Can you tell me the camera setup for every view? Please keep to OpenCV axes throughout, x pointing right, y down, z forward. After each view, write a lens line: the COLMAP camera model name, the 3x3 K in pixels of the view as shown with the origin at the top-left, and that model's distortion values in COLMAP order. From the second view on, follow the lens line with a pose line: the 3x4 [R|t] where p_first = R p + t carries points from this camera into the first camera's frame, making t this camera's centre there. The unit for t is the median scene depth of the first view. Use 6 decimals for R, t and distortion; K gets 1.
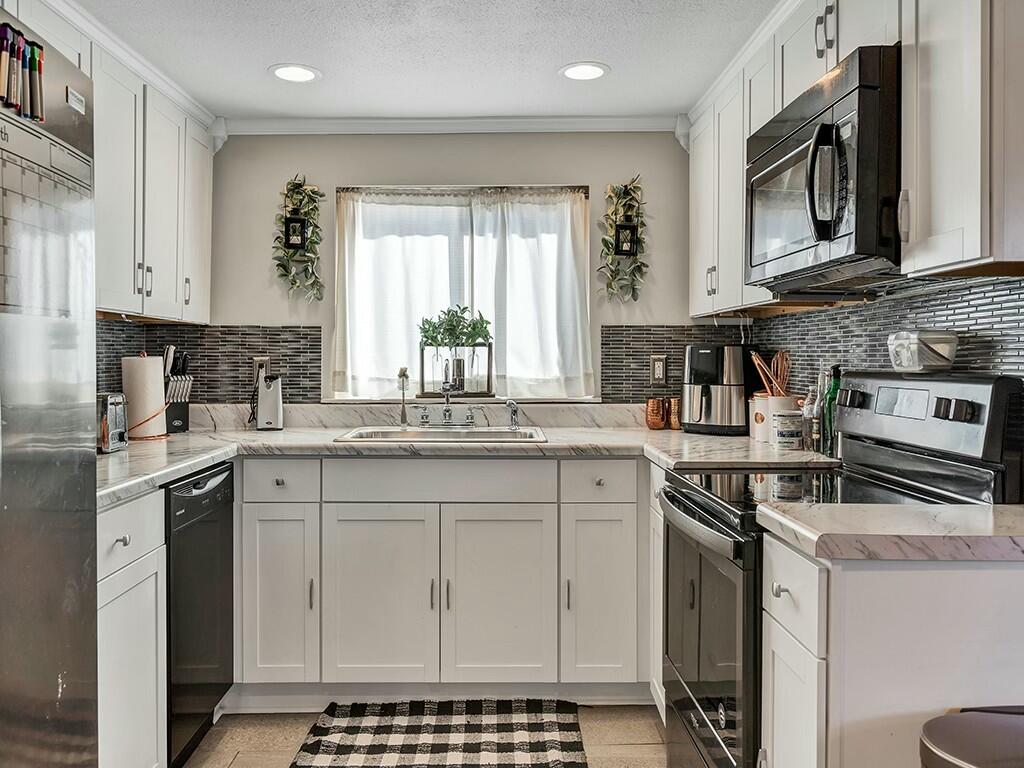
lens RADIAL K [[798.1, 0, 512.0], [0, 798.1, 384.0], [0, 0, 1]] dist [0.004242, -0.005027]
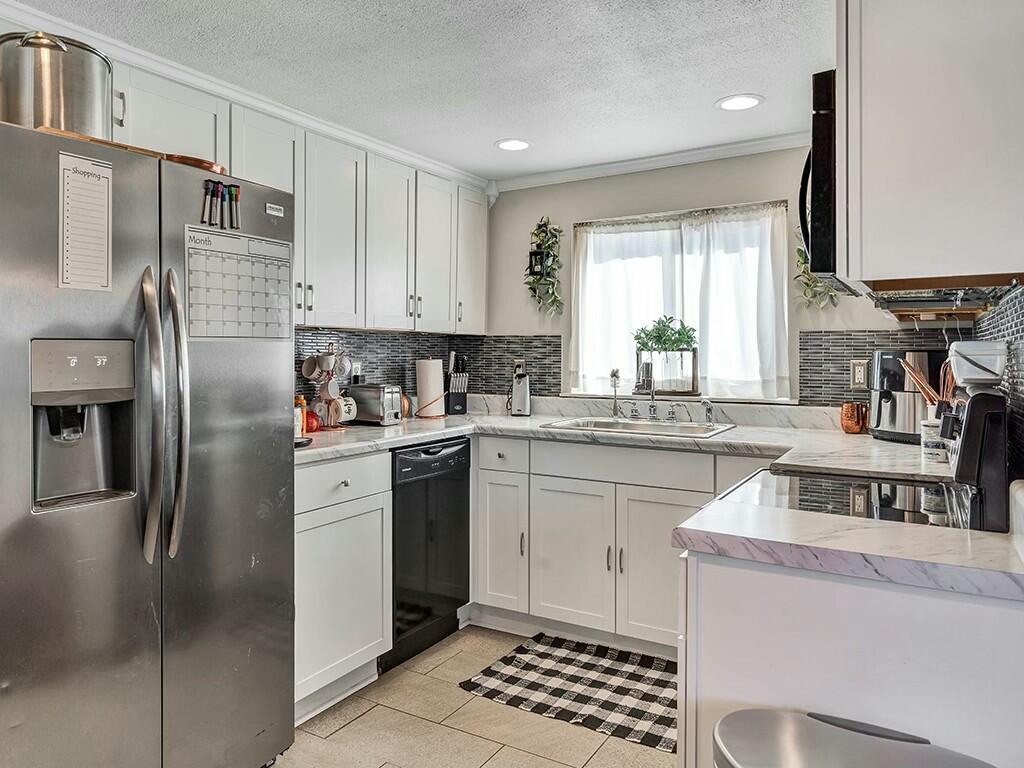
lens RADIAL K [[720.0, 0, 511.8], [0, 720.0, 370.8], [0, 0, 1]] dist [0.000177, 0.000453]
pose [[0.848632, 0.014054, -0.528797, 0.303179], [-0.018425, 0.999826, -0.002996, -0.011769], [0.528663, 0.012285, 0.848743, -0.001783]]
